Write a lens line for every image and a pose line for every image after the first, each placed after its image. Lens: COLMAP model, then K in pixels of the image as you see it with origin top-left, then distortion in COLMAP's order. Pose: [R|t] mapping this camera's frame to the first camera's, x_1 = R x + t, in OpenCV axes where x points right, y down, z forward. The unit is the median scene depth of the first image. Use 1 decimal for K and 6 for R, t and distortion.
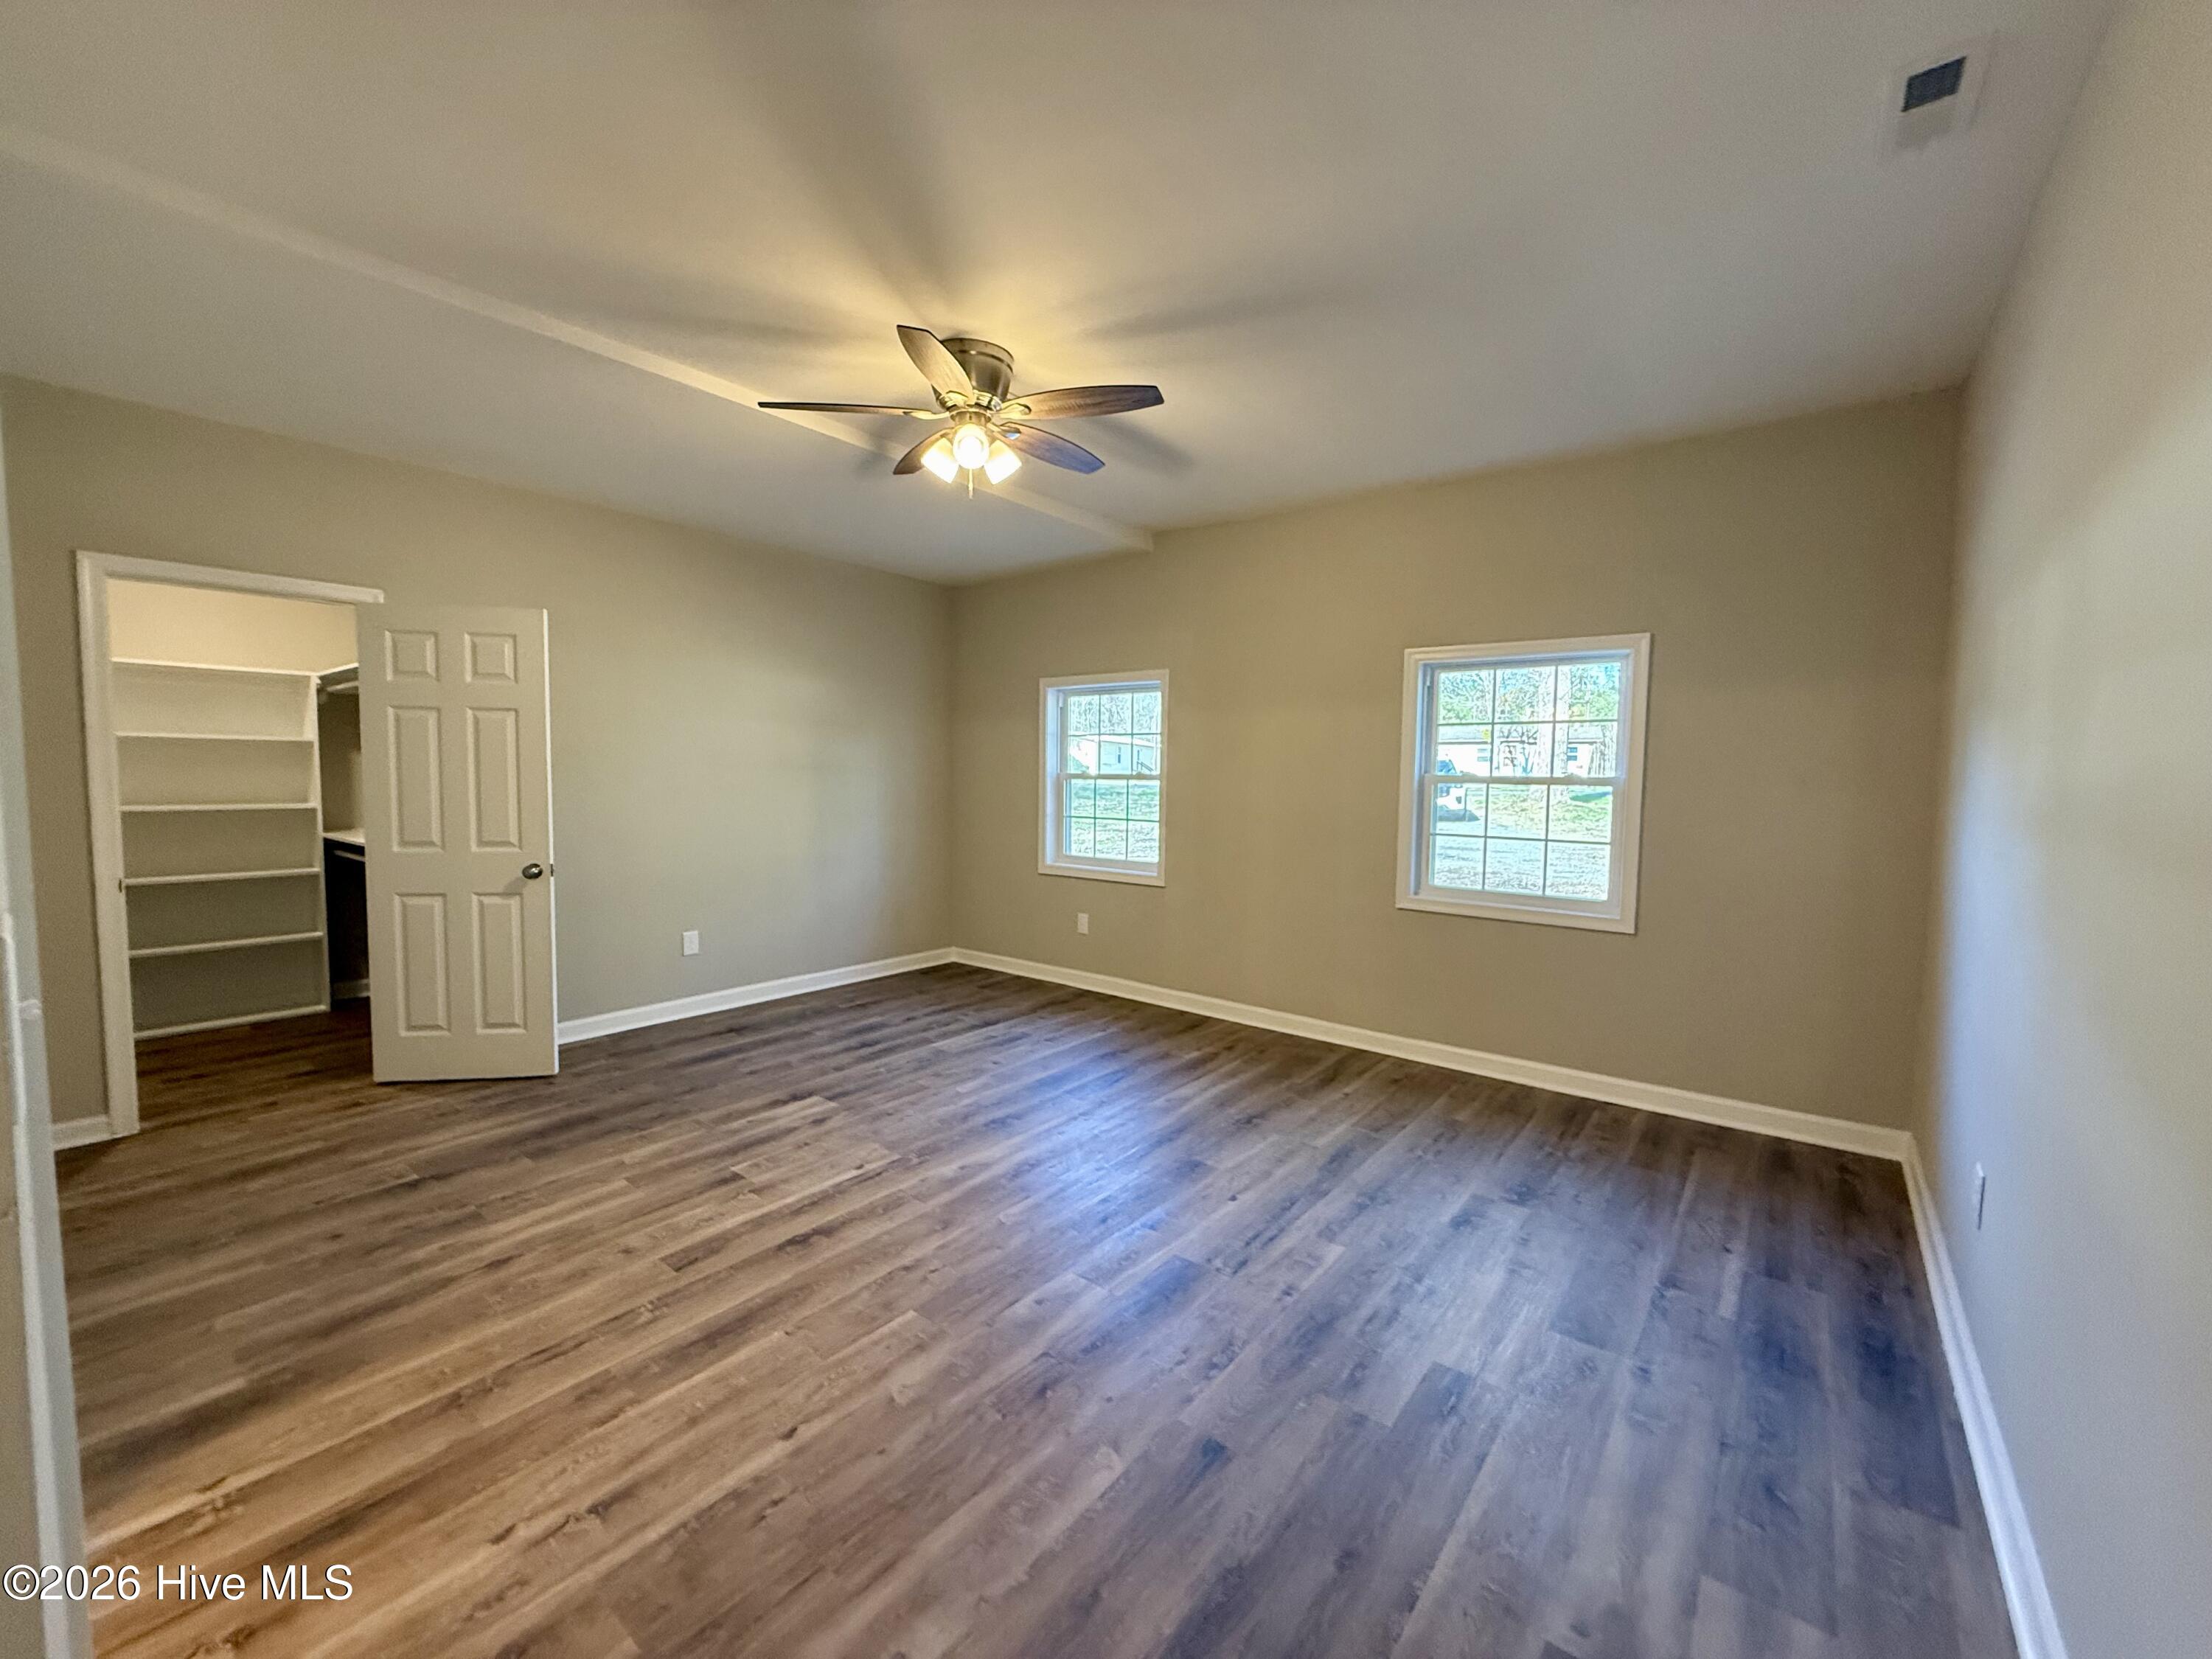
lens RADIAL K [[881.6, 0, 1115.9], [0, 881.6, 837.3], [0, 0, 1]] dist [-0.000551, 0.000412]
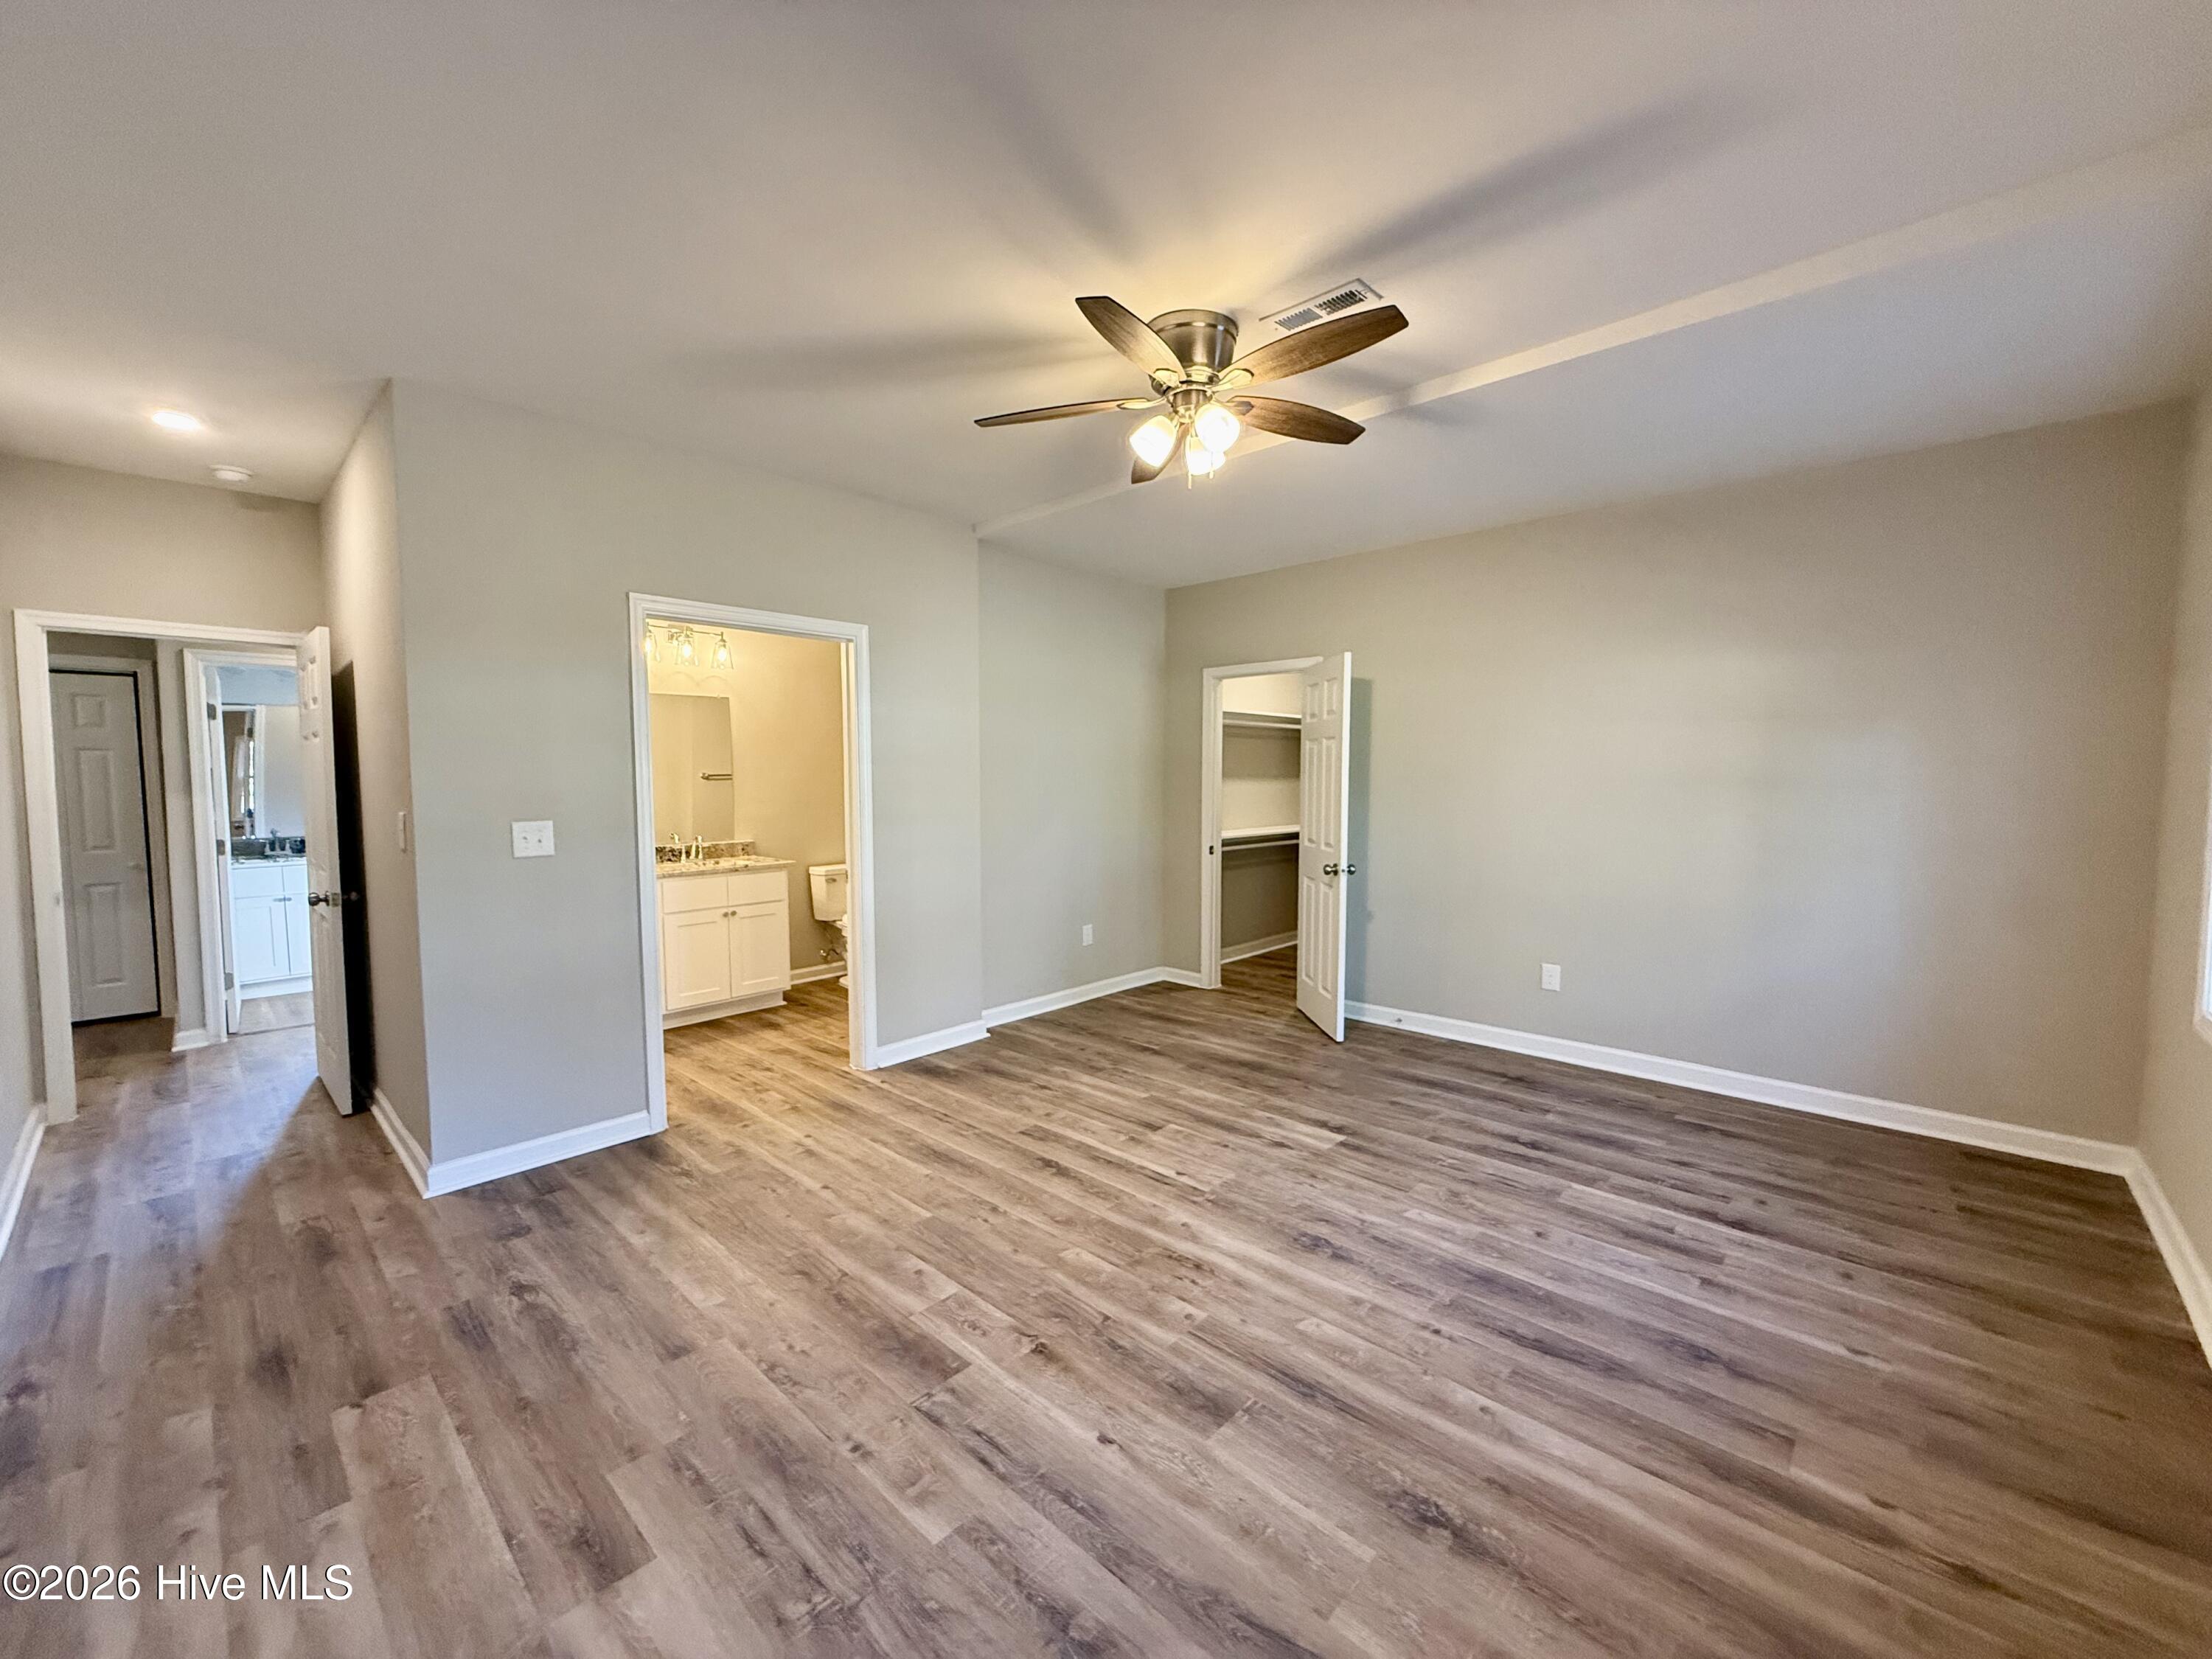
lens RADIAL K [[881.6, 0, 1091.3], [0, 881.6, 839.4], [0, 0, 1]] dist [-0.000551, 0.000412]
pose [[-0.095622, 0.062036, -0.993483, 0.670963], [-0.071121, 0.995080, 0.068981, -0.074516], [0.992874, 0.077253, -0.090739, 0.890069]]
